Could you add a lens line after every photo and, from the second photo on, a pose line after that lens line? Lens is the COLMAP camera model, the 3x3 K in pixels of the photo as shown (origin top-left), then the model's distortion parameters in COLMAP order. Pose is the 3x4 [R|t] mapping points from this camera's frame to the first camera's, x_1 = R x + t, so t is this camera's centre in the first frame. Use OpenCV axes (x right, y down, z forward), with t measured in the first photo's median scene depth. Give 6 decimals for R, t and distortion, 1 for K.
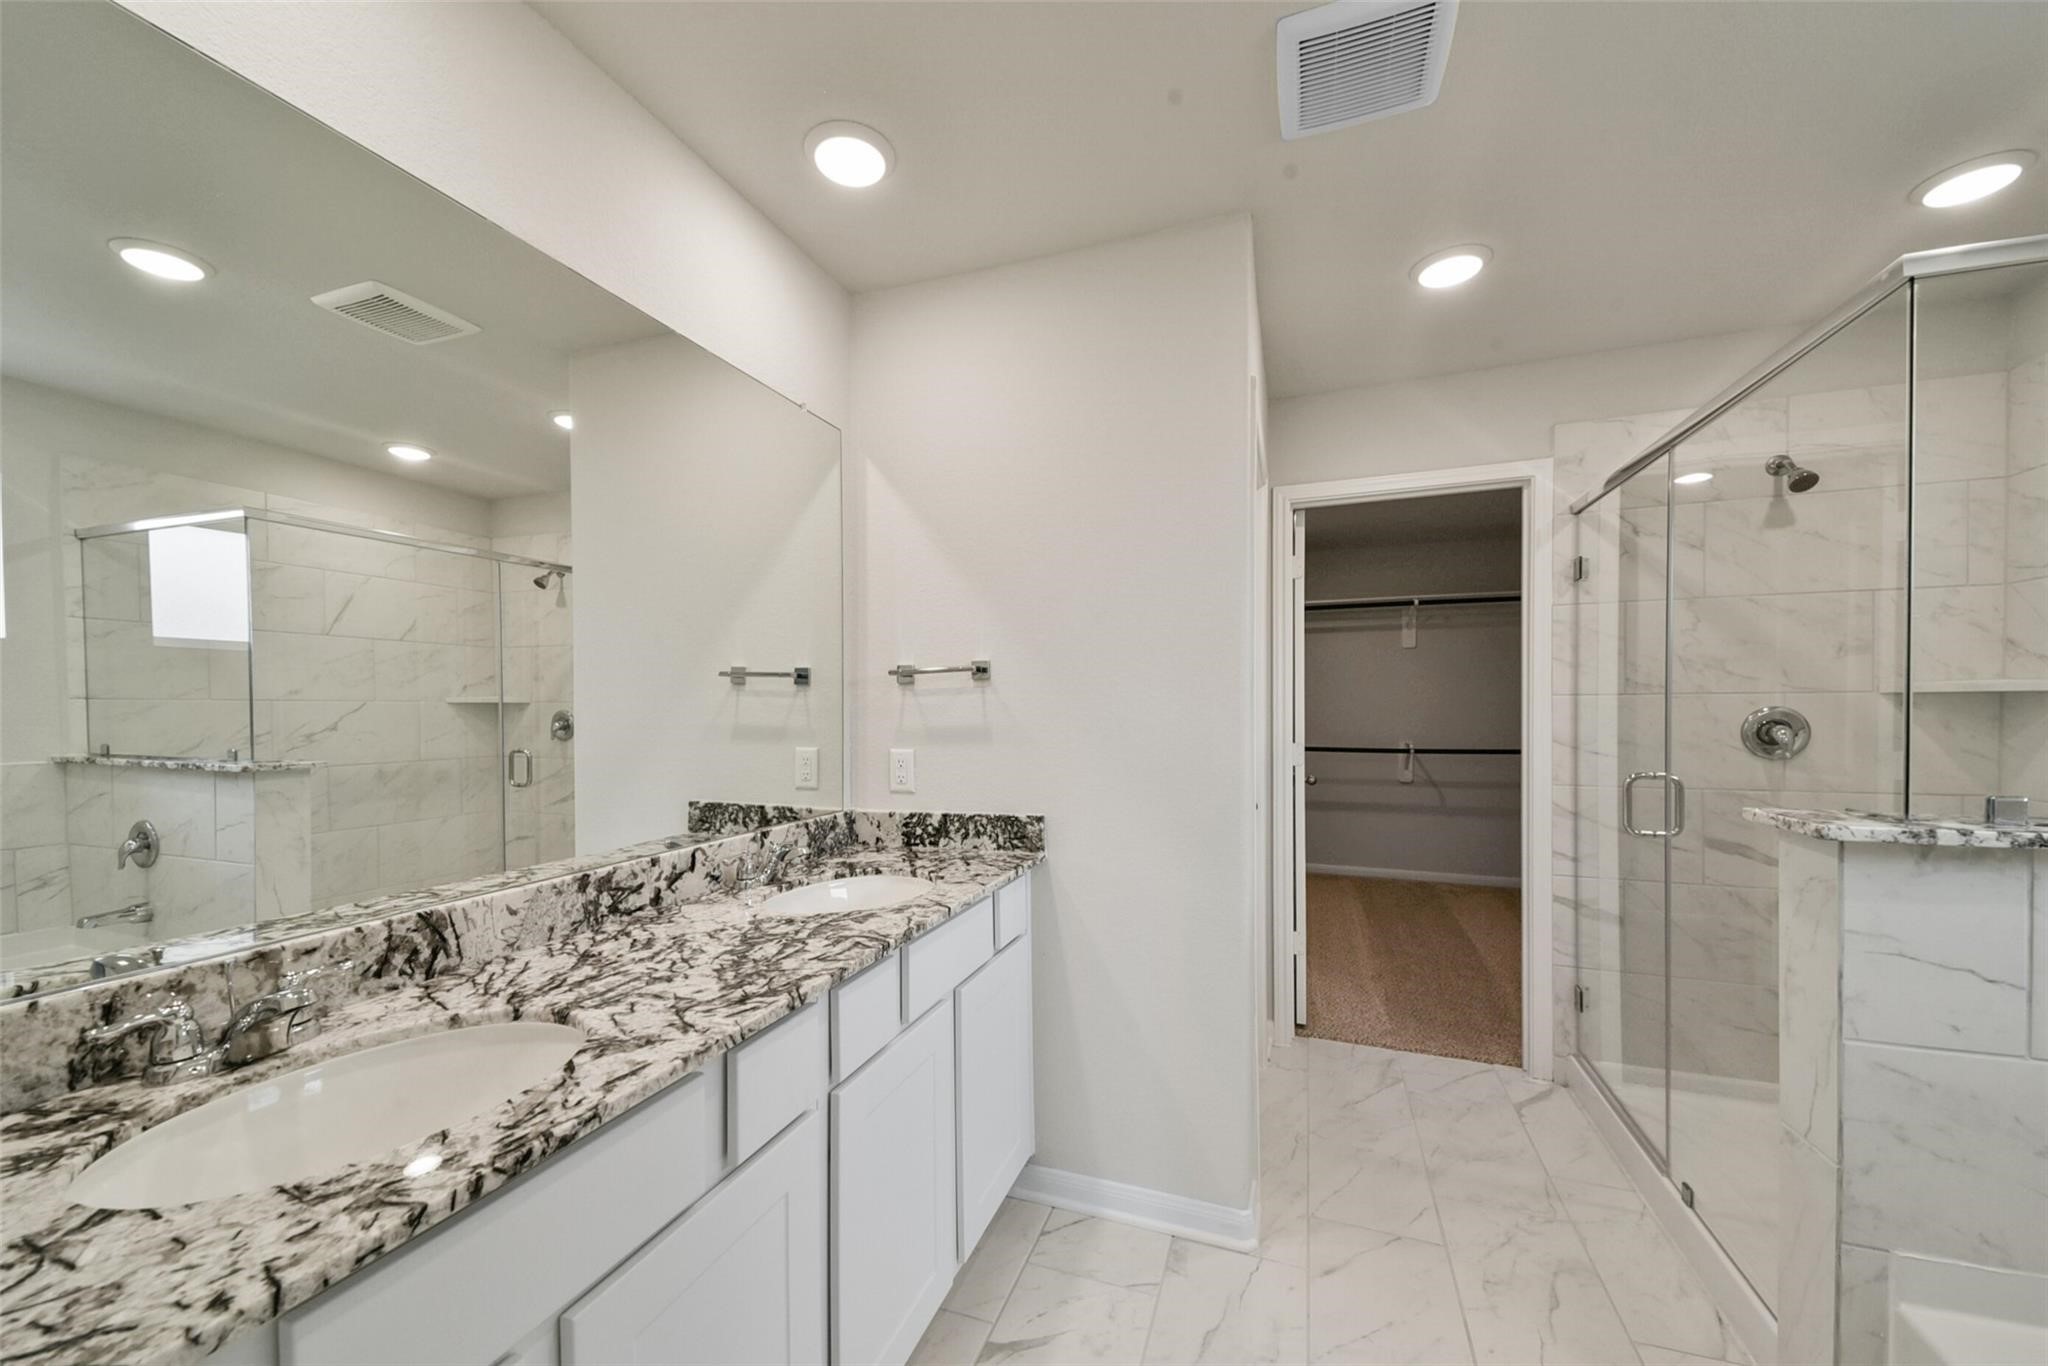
lens RADIAL K [[774.2, 0, 1026.7], [0, 774.2, 685.1], [0, 0, 1]] dist [0.047209, -0.016864]
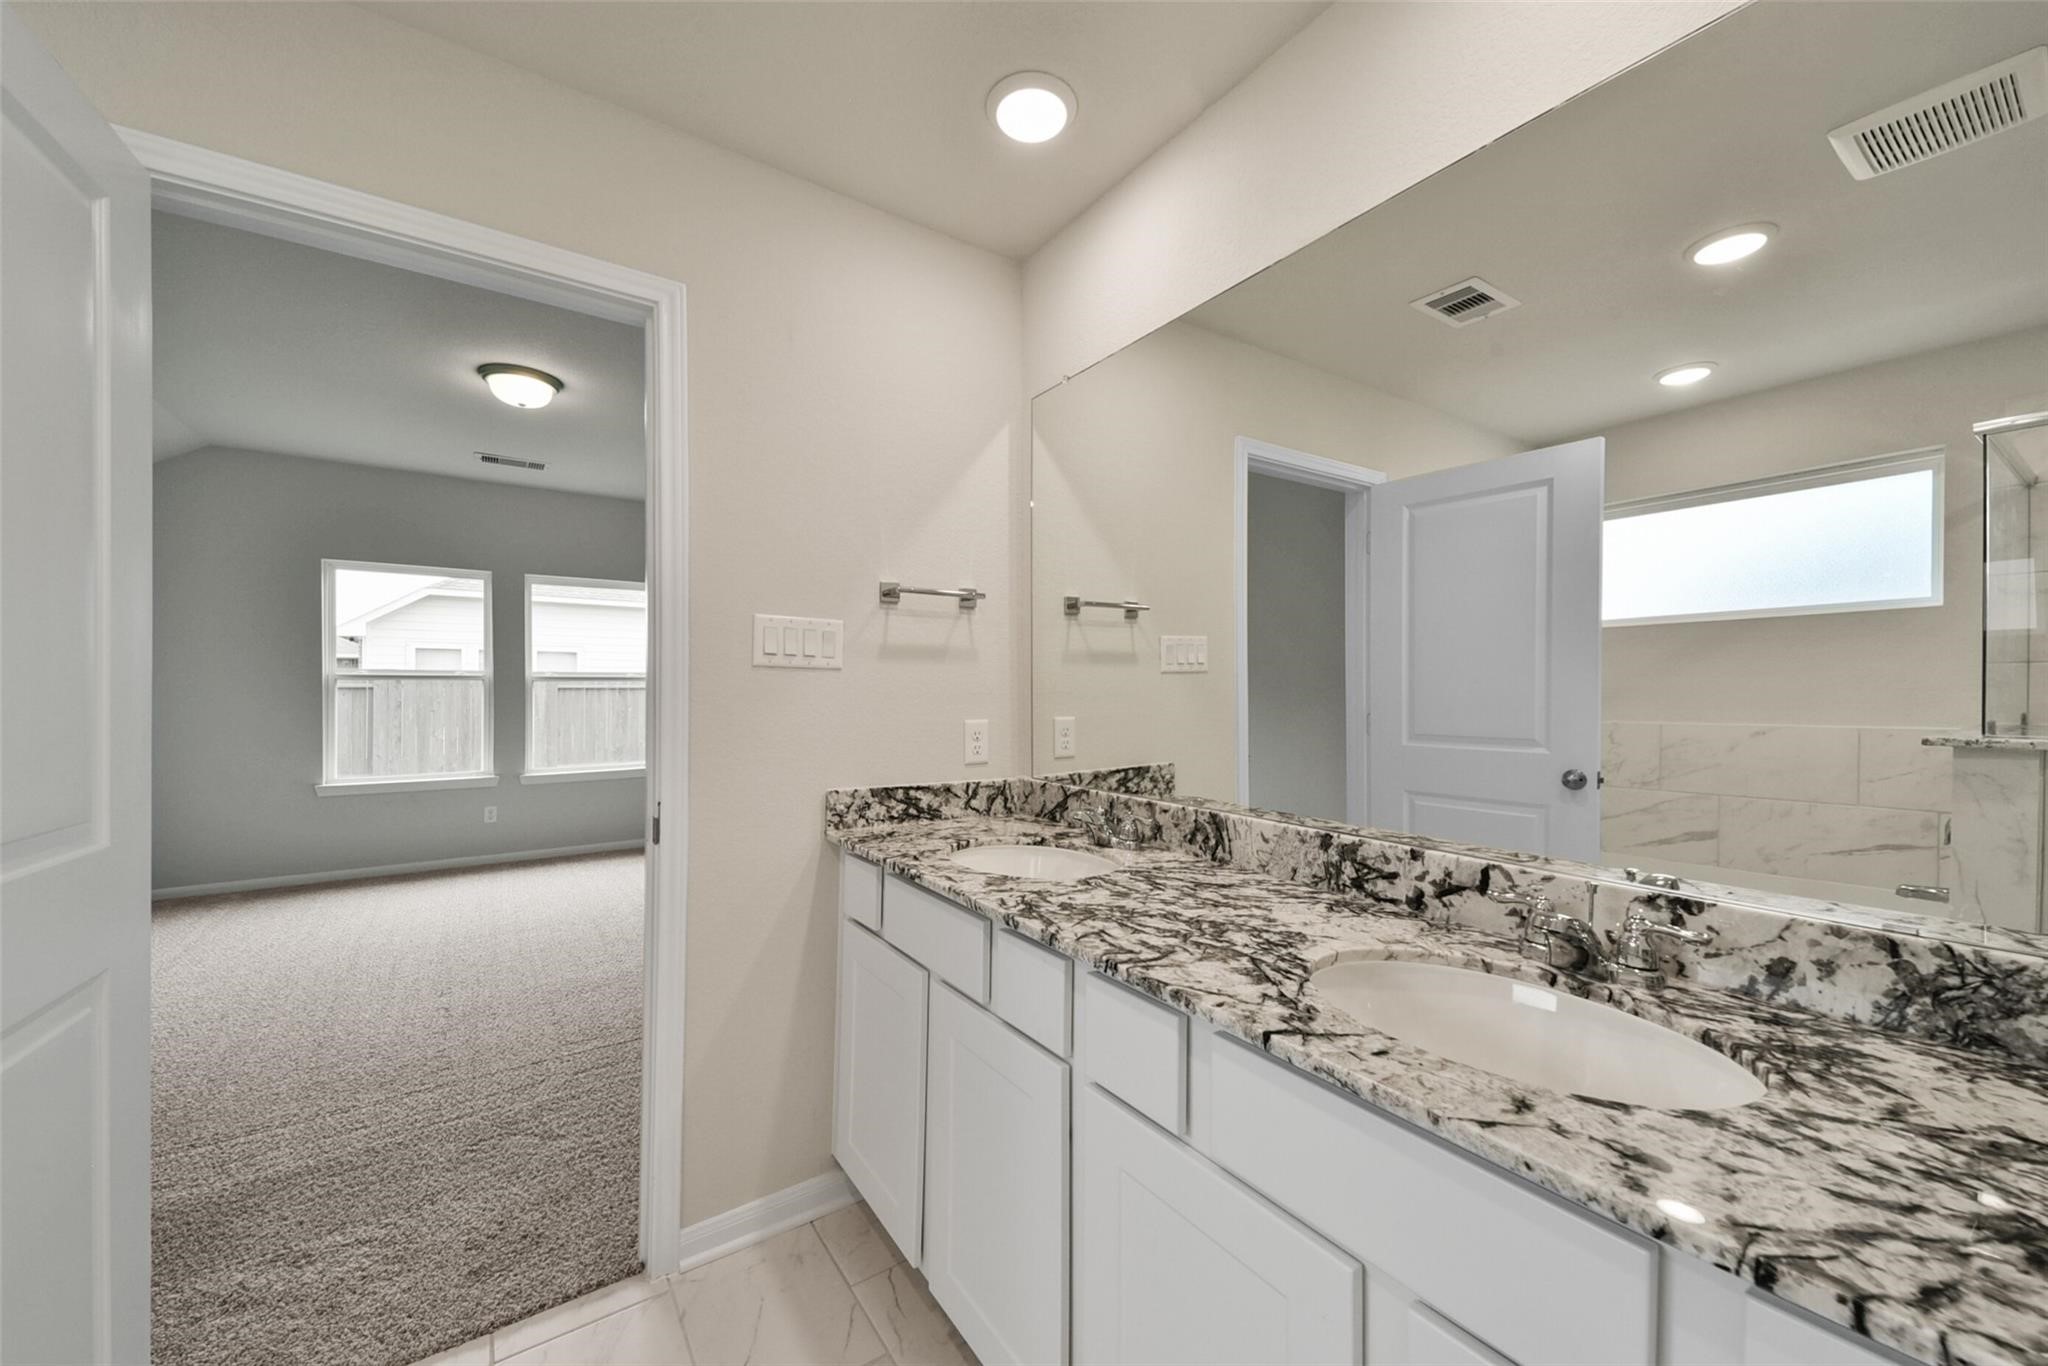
lens RADIAL K [[780.1, 0, 1017.1], [0, 780.1, 682.7], [0, 0, 1]] dist [0.043062, -0.013371]
pose [[-0.595318, 0.005093, -0.803474, 0.487164], [0.026656, 0.999555, -0.013415, 0.054662], [0.803048, -0.029404, -0.595189, 1.331577]]
